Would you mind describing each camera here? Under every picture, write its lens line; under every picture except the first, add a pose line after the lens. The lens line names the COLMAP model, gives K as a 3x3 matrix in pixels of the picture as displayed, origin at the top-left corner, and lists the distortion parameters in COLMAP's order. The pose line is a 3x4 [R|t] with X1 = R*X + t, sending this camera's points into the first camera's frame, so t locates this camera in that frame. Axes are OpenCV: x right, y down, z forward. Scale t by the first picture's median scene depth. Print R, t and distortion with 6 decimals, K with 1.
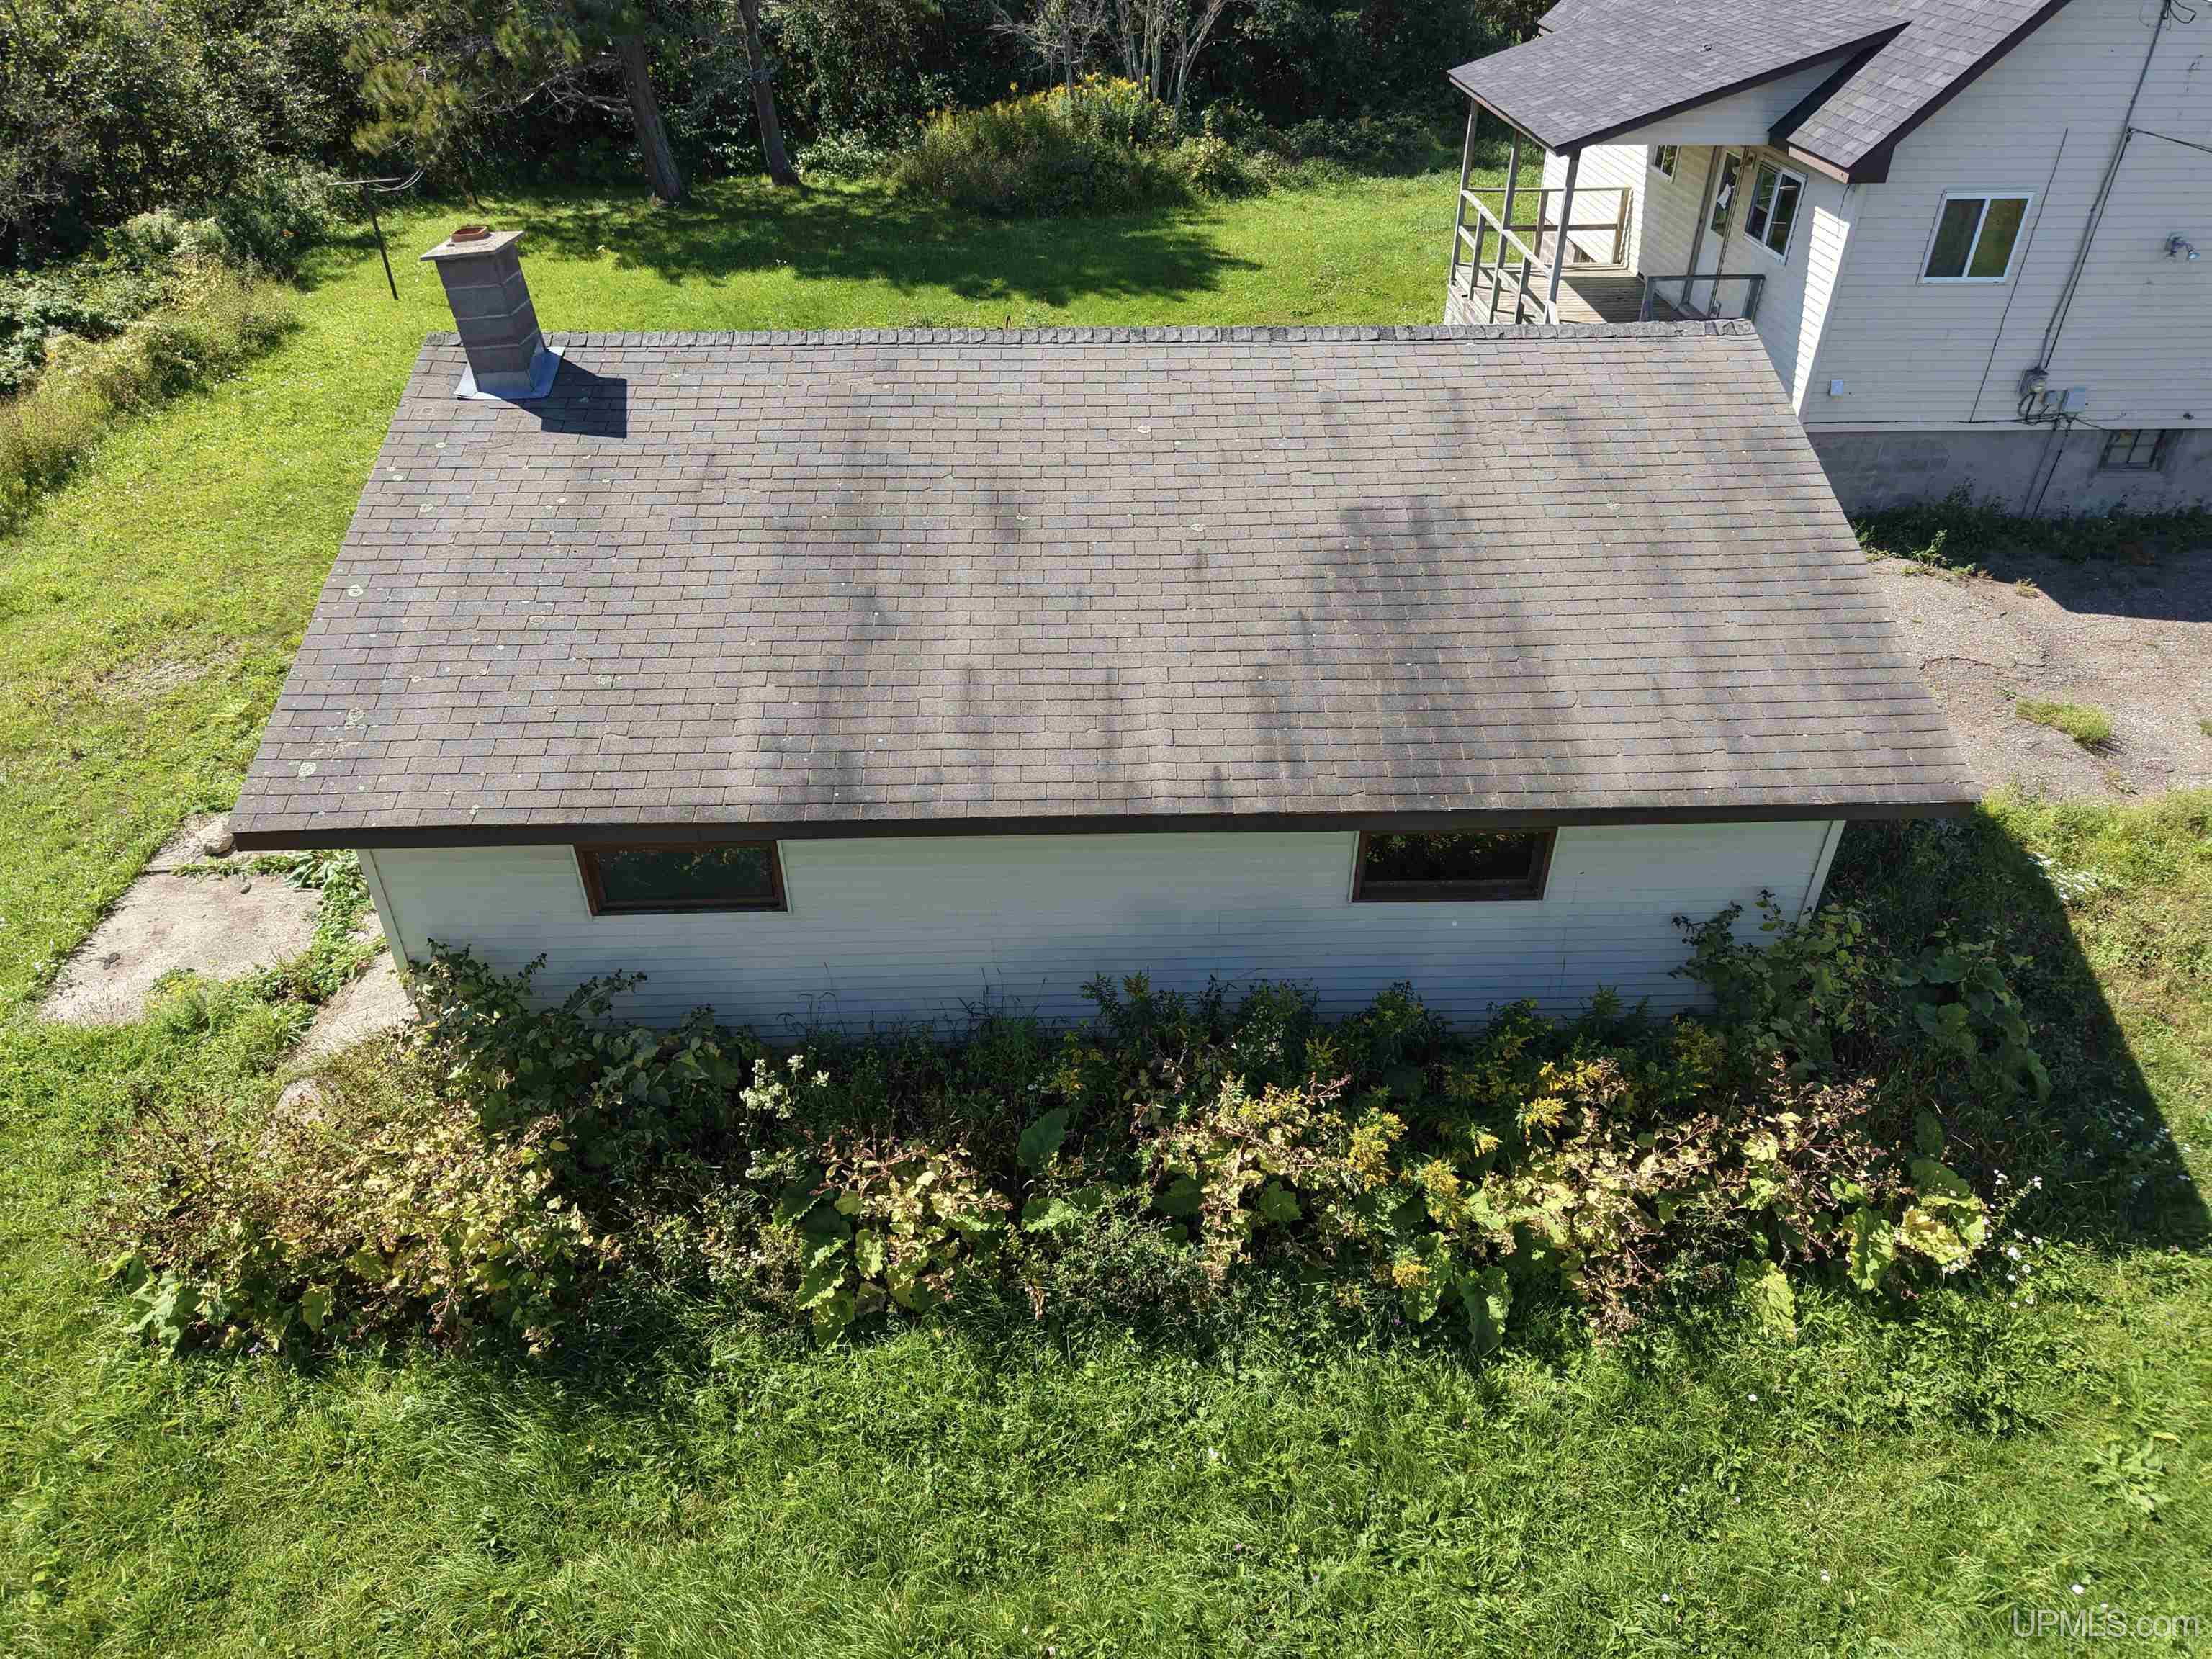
lens RADIAL K [[1466.2, 0, 1108.8], [0, 1466.2, 829.1], [0, 0, 1]] dist [0.022758, -0.021816]
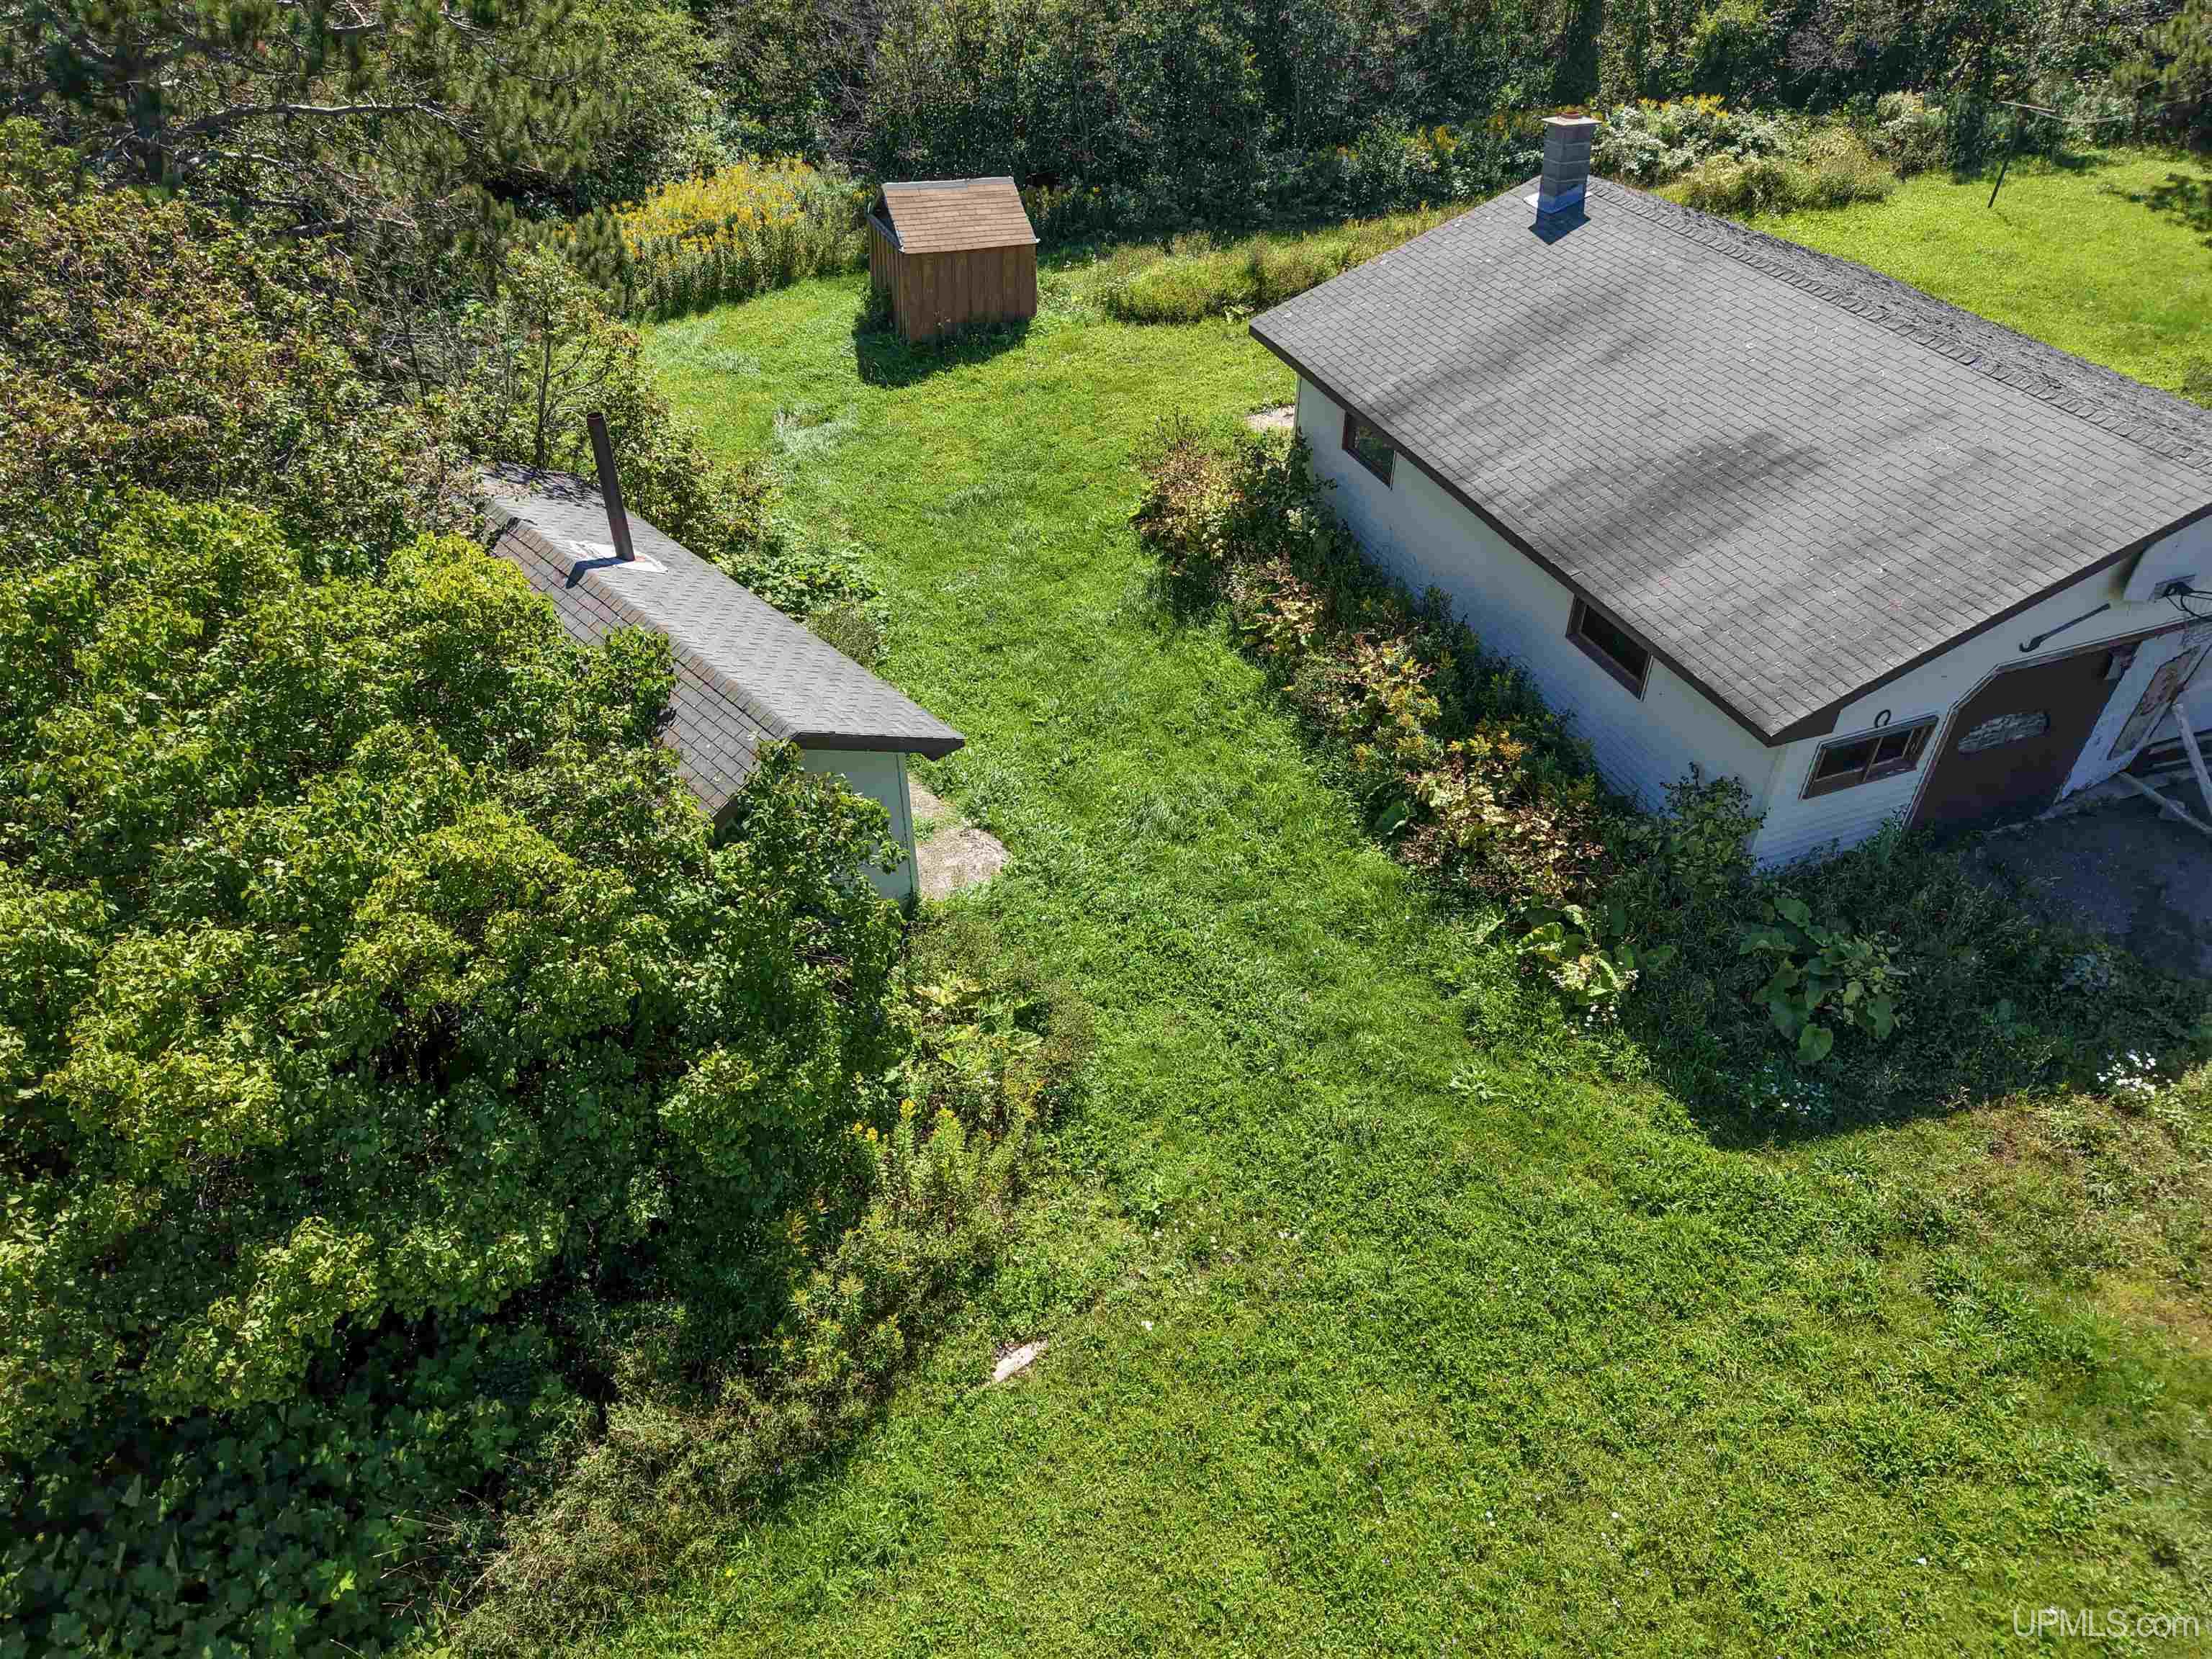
lens RADIAL K [[1466.2, 0, 1104.2], [0, 1466.2, 831.5], [0, 0, 1]] dist [0.022758, -0.021816]
pose [[0.332813, 0.593807, -0.732550, 1.332004], [-0.541818, 0.756219, 0.366833, -0.107162], [0.771796, 0.274822, 0.573415, -0.242801]]
